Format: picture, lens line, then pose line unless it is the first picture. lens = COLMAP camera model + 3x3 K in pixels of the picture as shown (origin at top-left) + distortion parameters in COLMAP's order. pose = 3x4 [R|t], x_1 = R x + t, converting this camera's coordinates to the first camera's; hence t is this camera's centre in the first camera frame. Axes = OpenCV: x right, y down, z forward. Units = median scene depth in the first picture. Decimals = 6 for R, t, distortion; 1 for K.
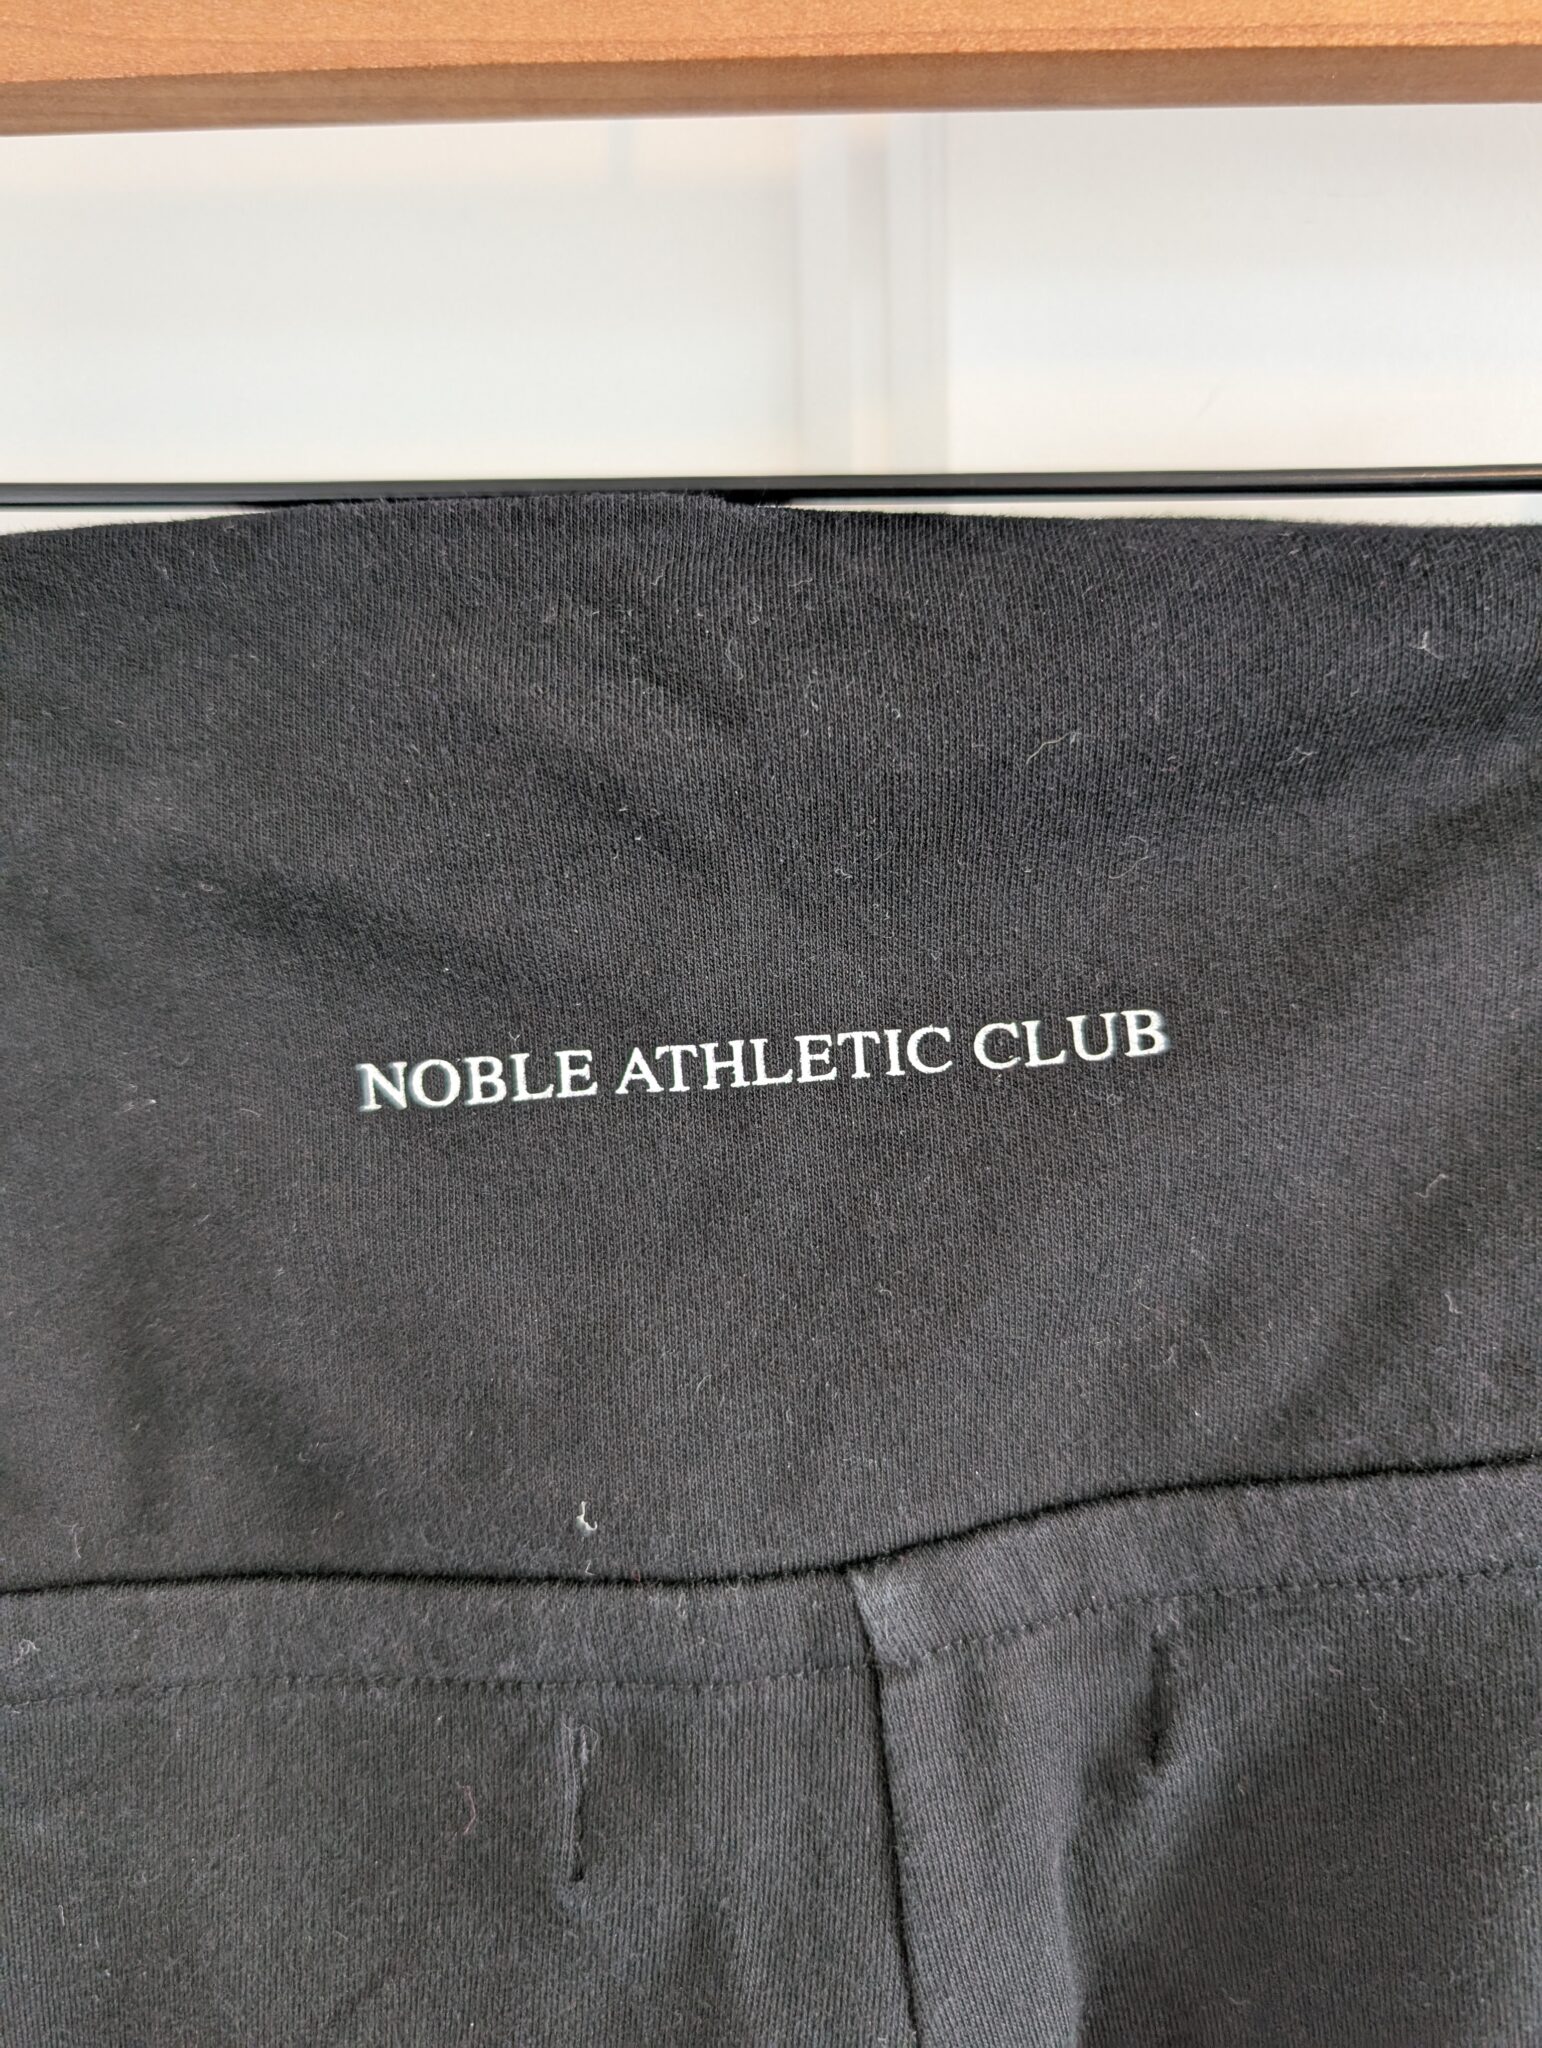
lens RADIAL K [[1443.4, 0, 771.0], [0, 1443.4, 1024.0], [0, 0, 1]] dist [-0.000928, -0.001255]
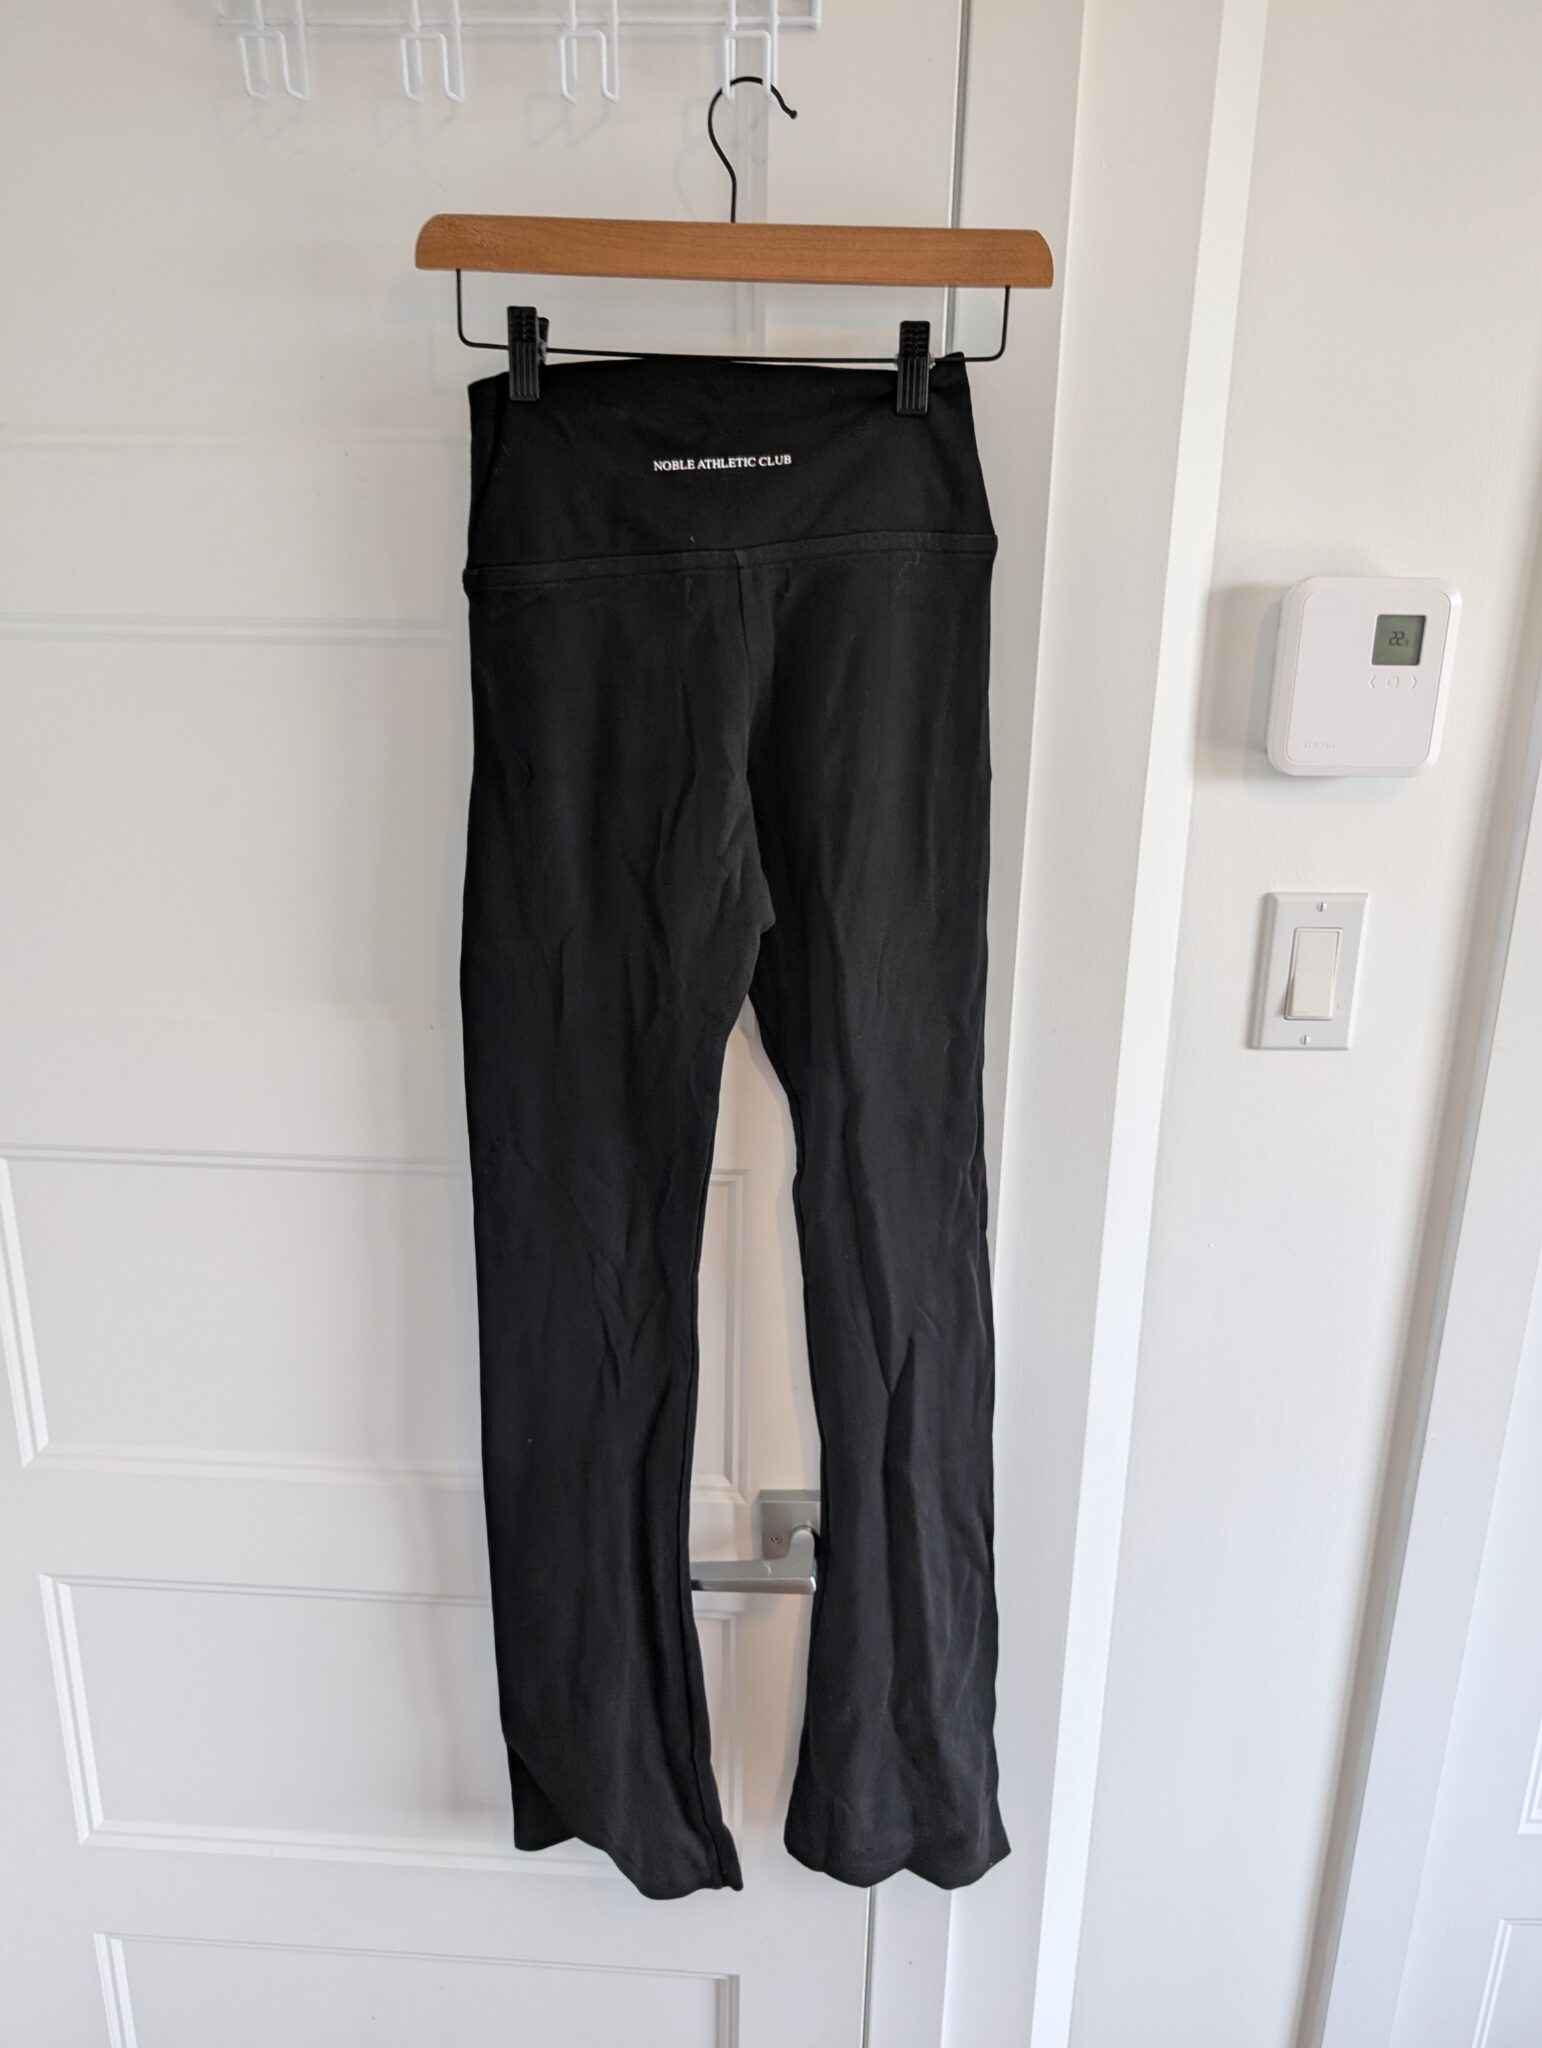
lens RADIAL K [[1443.4, 0, 771.0], [0, 1443.4, 1024.0], [0, 0, 1]] dist [-0.000928, -0.001255]
pose [[0.999226, 0.035020, -0.017908, 0.374599], [-0.030481, 0.977191, 0.210161, 1.015679], [0.024860, -0.209453, 0.977503, -5.205350]]
